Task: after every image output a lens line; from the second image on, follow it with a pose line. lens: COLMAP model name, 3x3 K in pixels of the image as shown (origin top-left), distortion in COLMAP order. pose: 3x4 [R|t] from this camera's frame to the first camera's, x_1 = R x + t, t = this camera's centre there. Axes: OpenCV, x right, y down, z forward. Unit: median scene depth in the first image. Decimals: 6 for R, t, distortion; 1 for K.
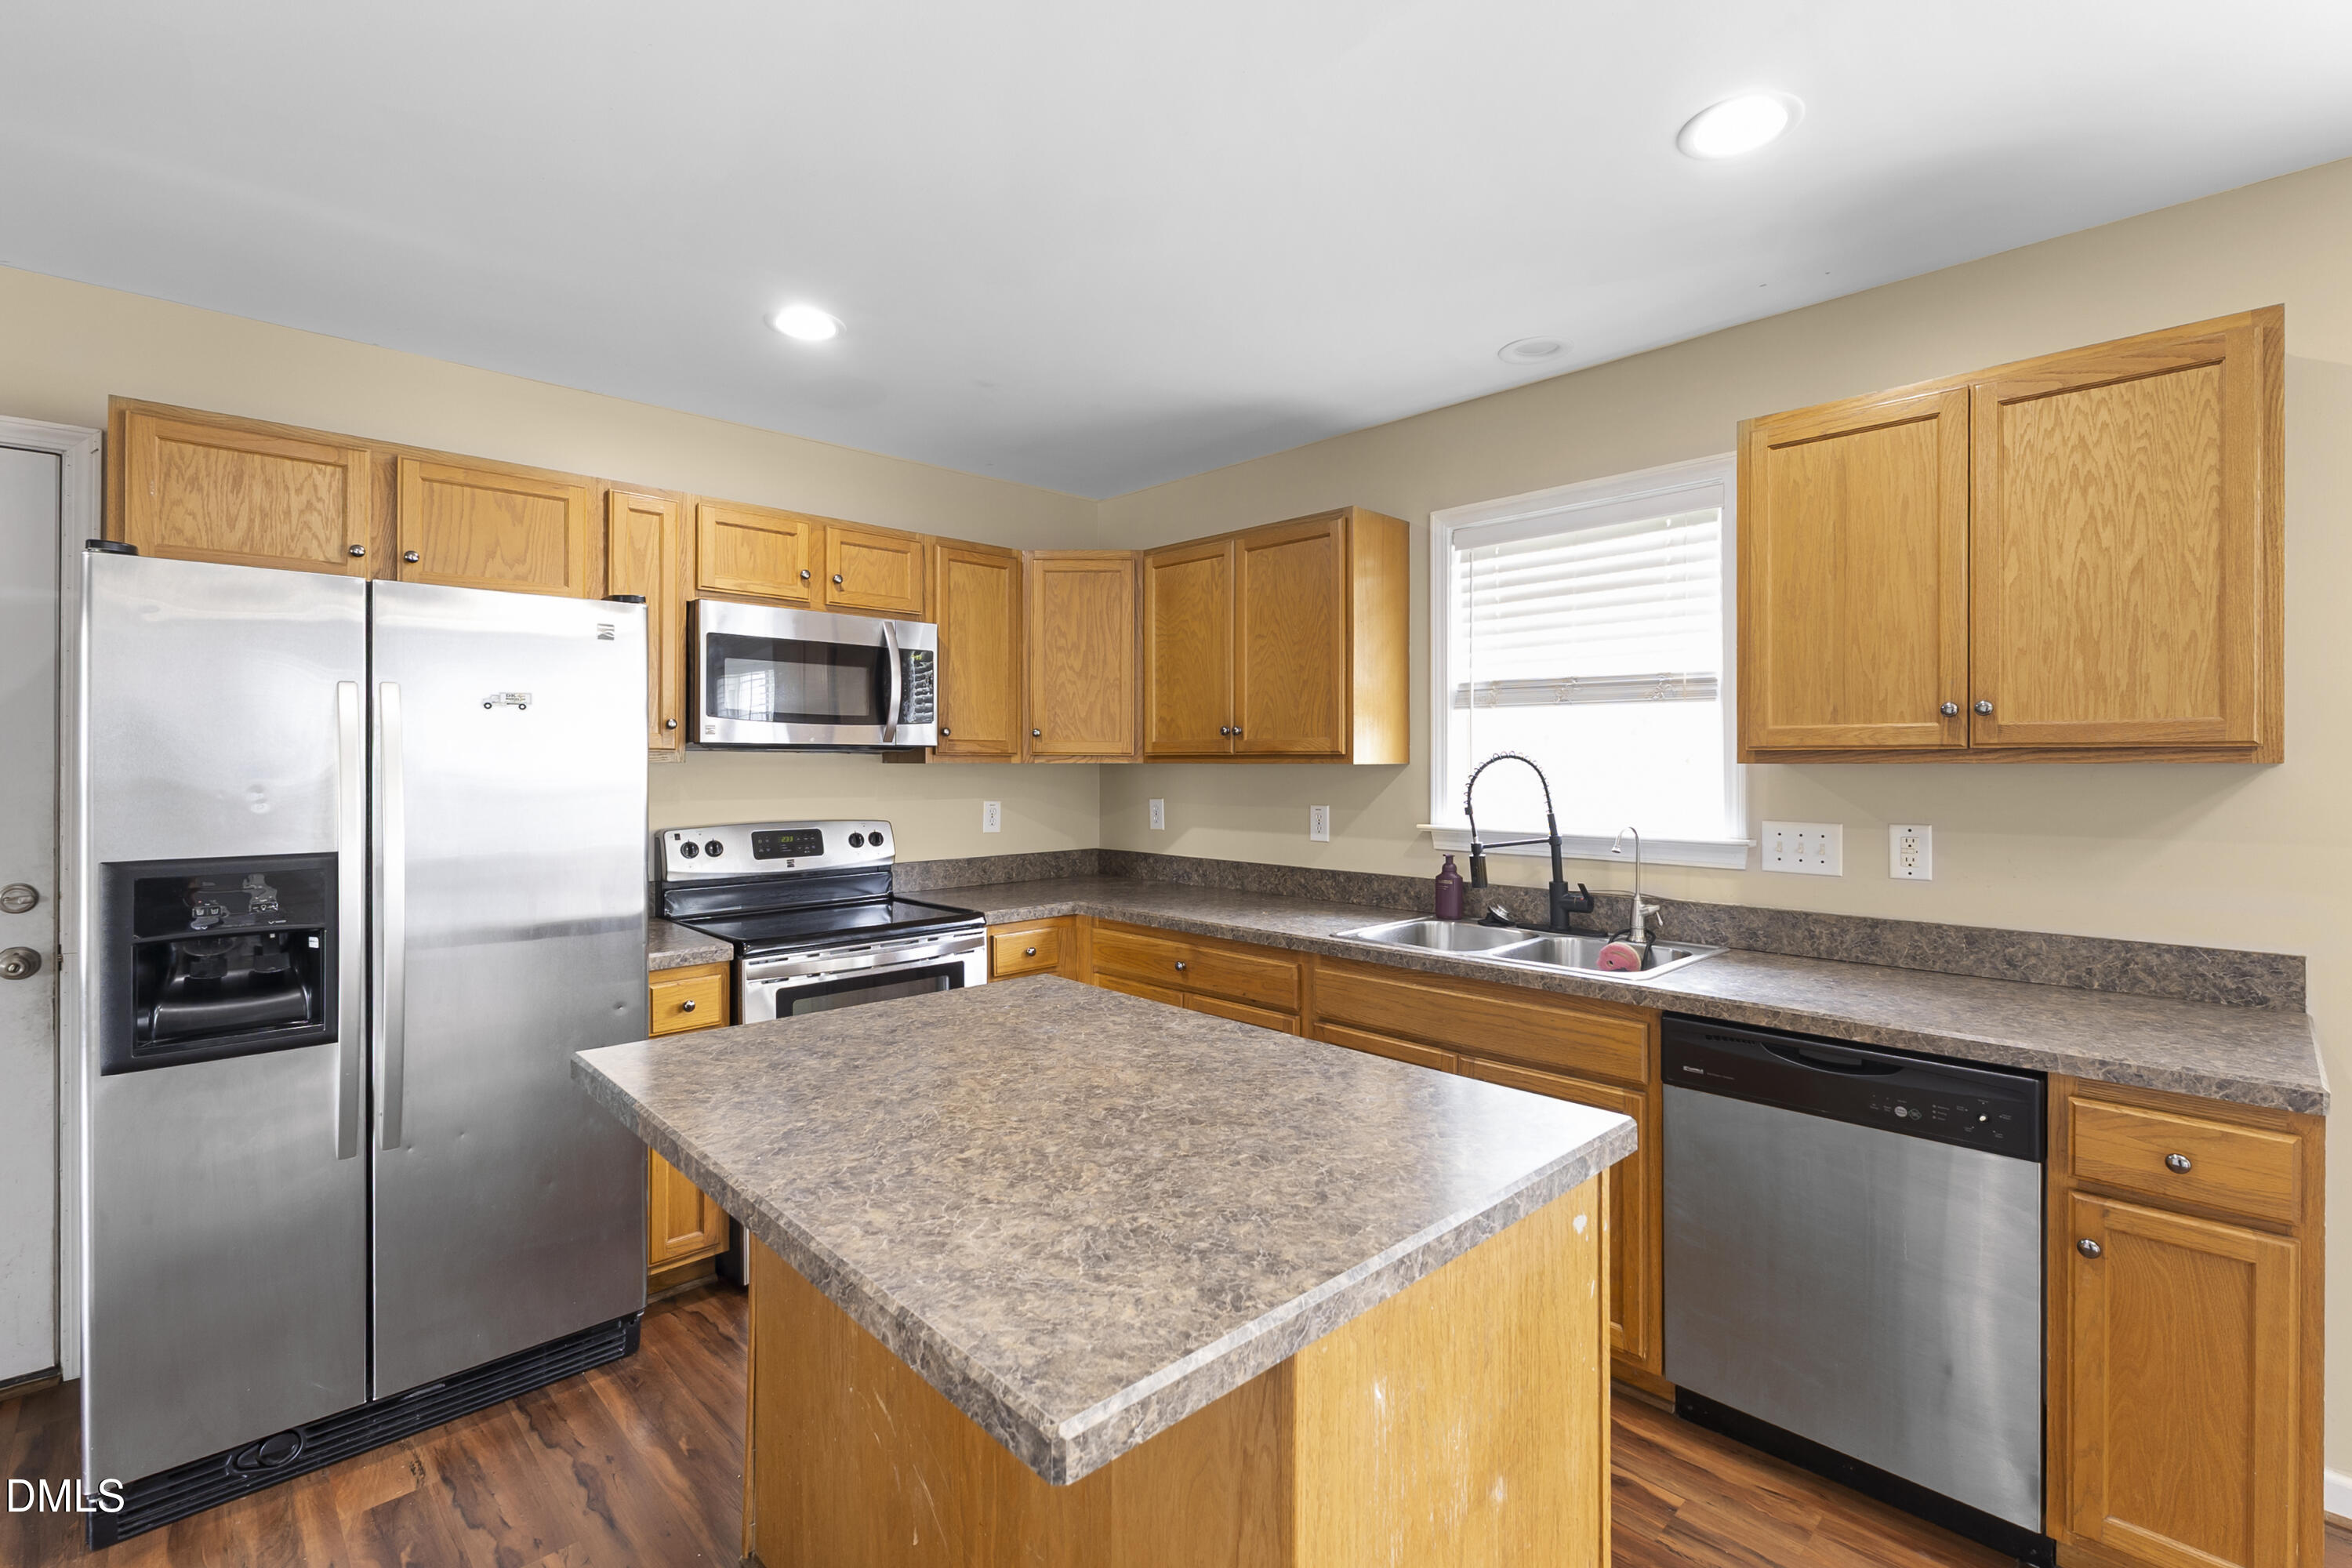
lens RADIAL K [[1038.3, 0, 1179.5], [0, 1038.3, 760.8], [0, 0, 1]] dist [-0.002832, 0.000493]
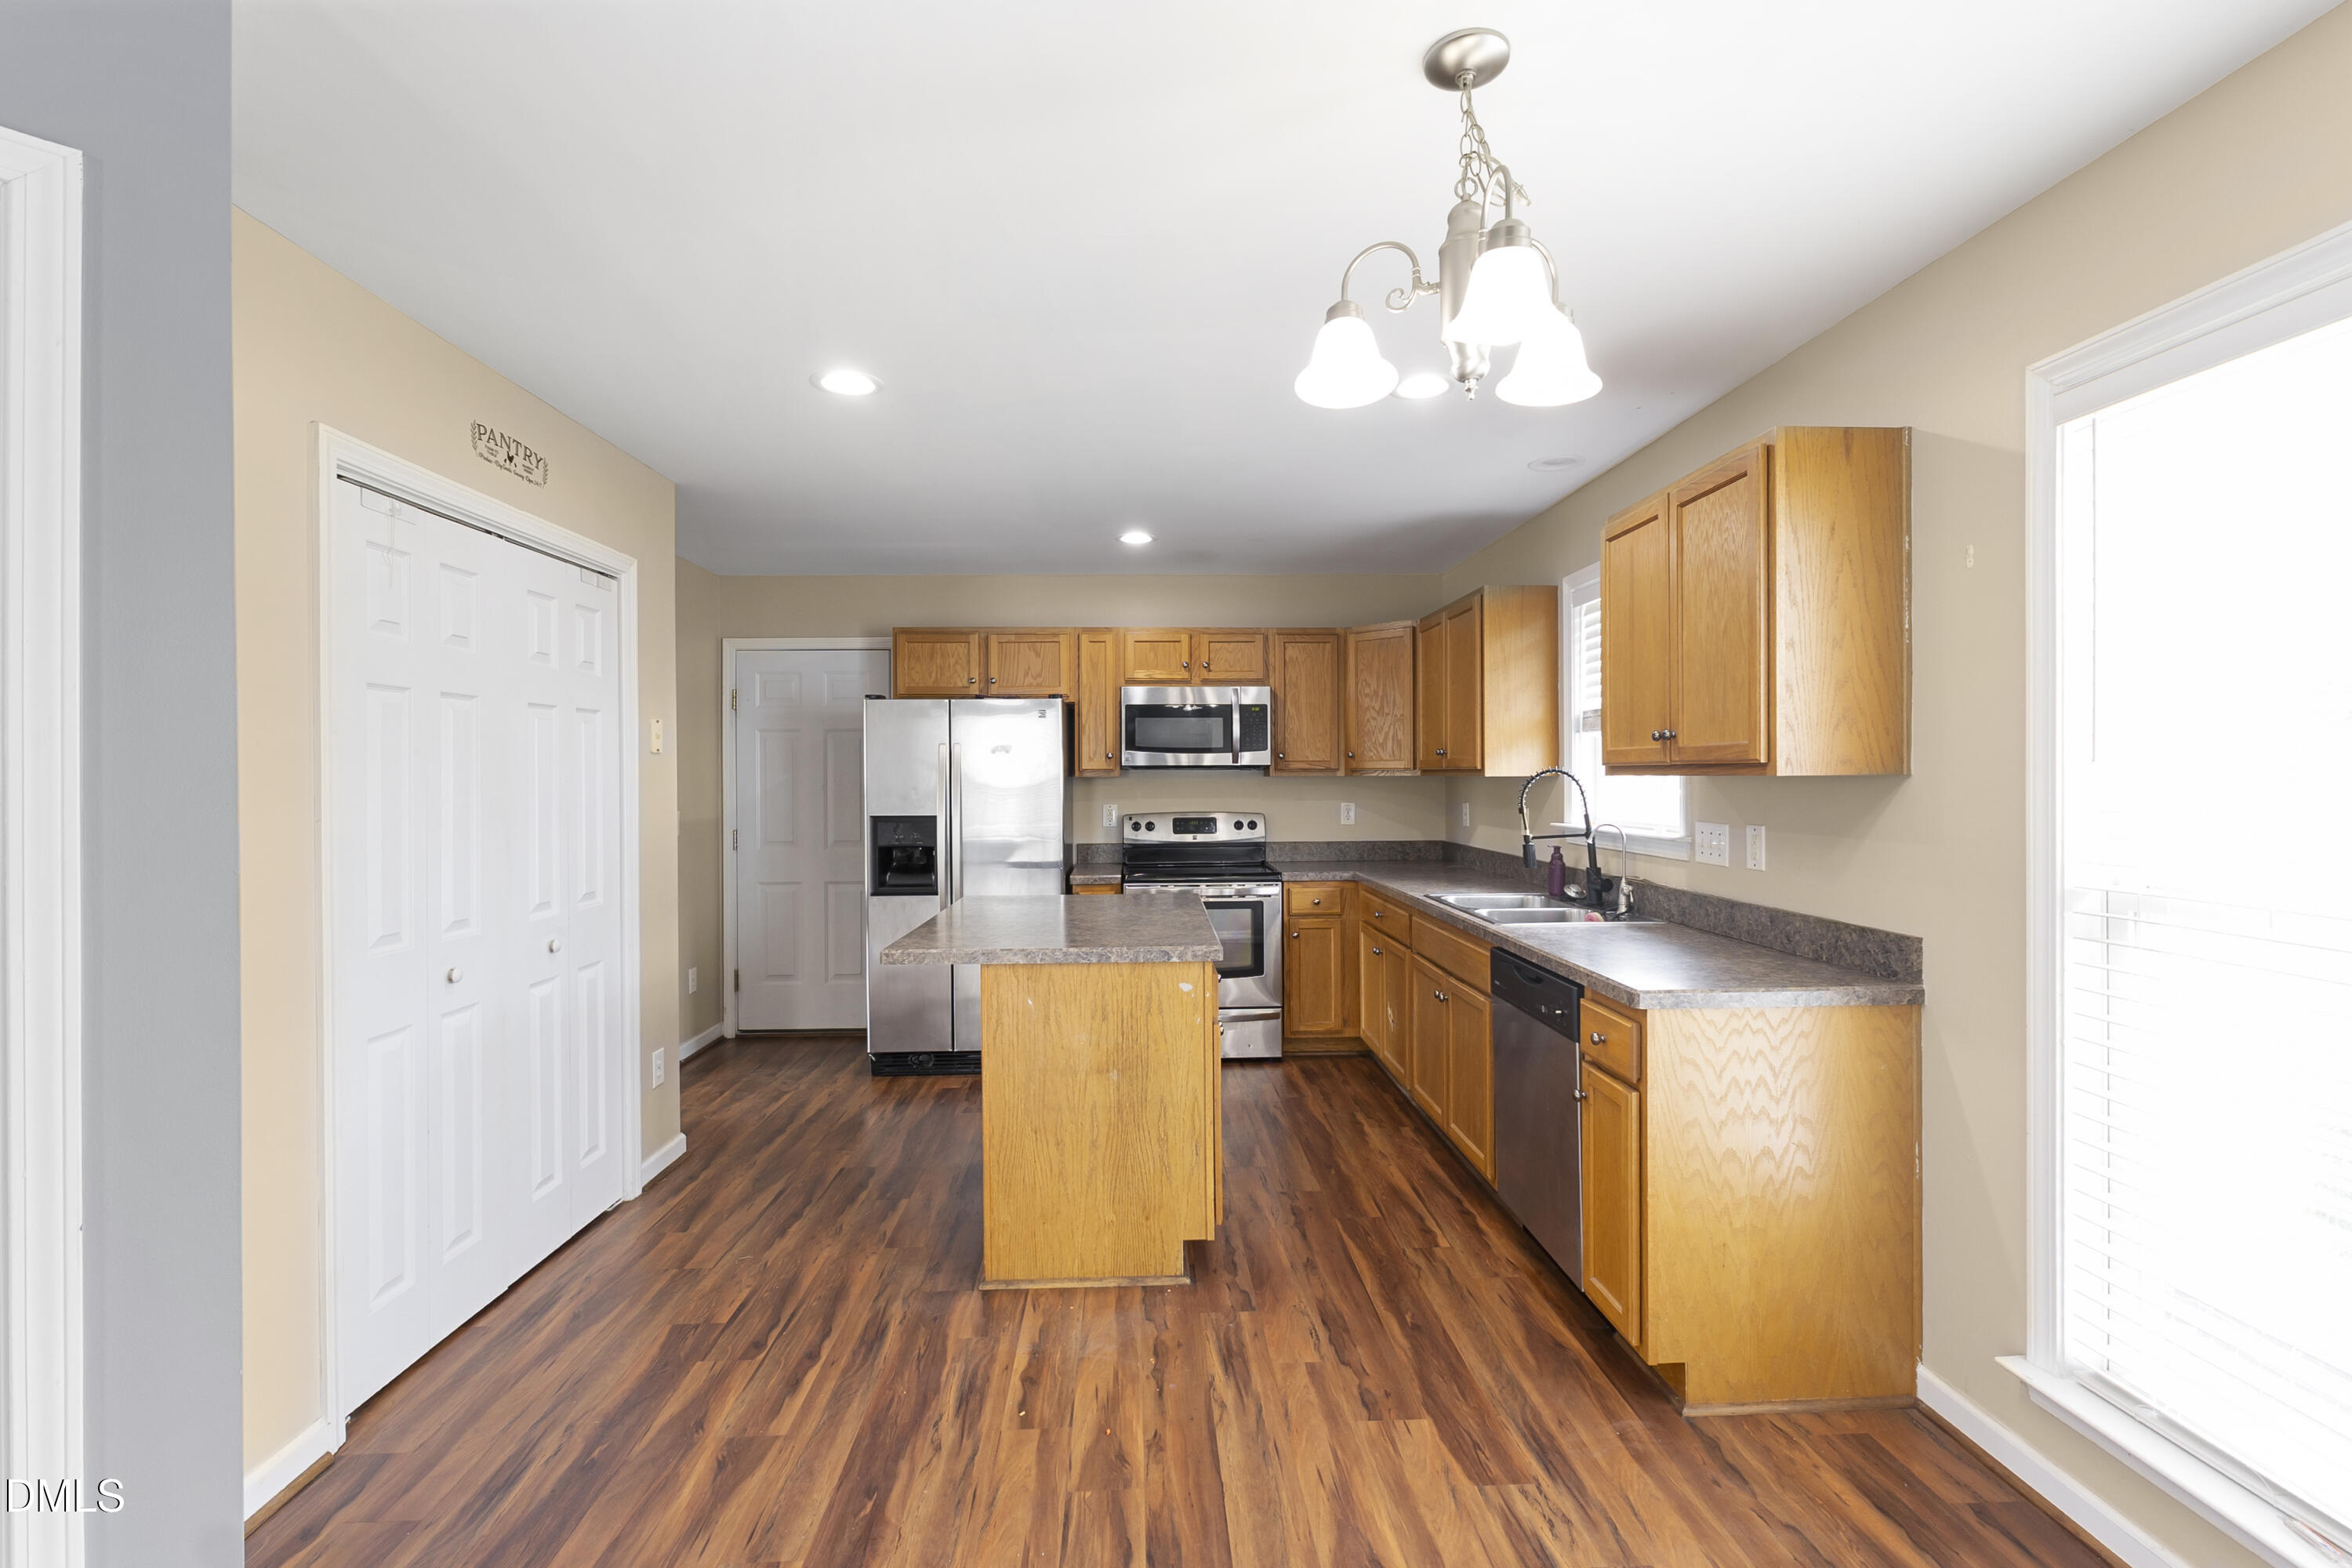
lens RADIAL K [[1036.8, 0, 1189.6], [0, 1036.8, 780.1], [0, 0, 1]] dist [-0.001699, -0.000255]
pose [[0.755576, -0.000915, -0.655061, 0.797619], [0.006620, 0.999959, 0.006239, -0.002822], [0.655028, -0.009051, 0.755550, -0.285878]]
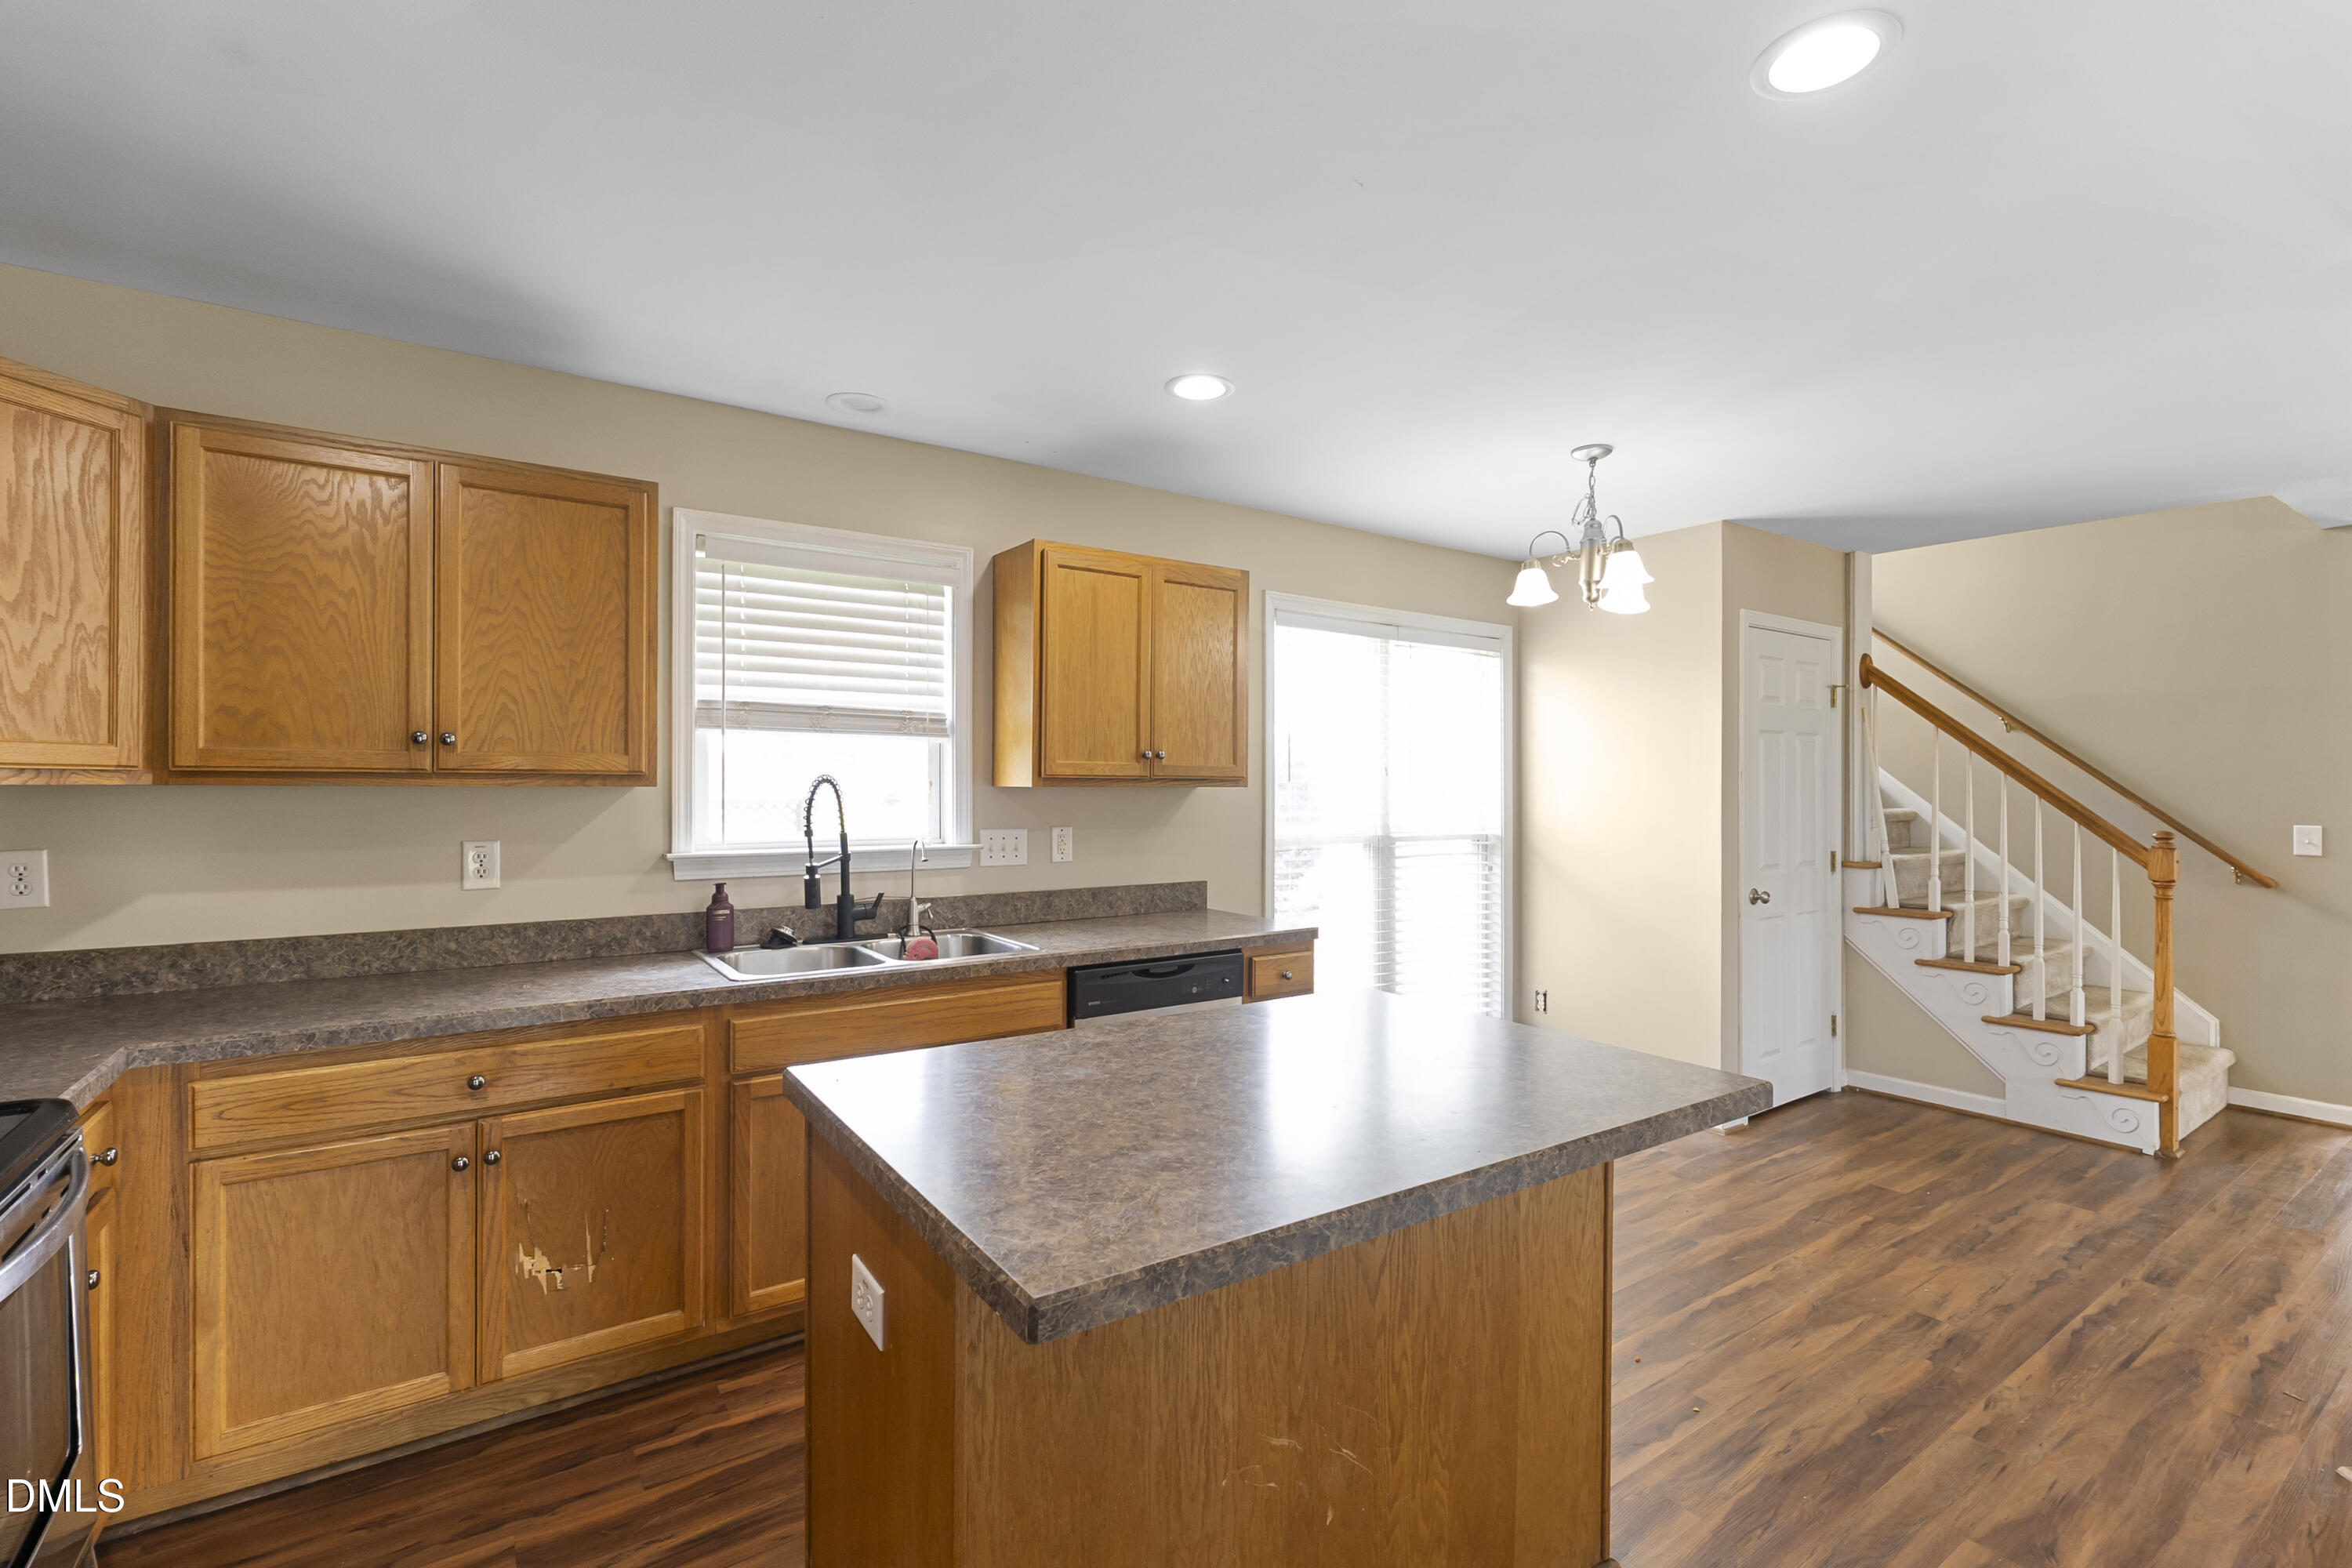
lens RADIAL K [[1041.7, 0, 1171.4], [0, 1041.7, 785.7], [0, 0, 1]] dist [-0.005594, -0.000602]
pose [[0.170970, 0.002246, 0.985274, -0.626832], [-0.004203, 0.999990, -0.001550, 0.002016], [-0.985267, -0.003876, 0.170978, 0.459882]]
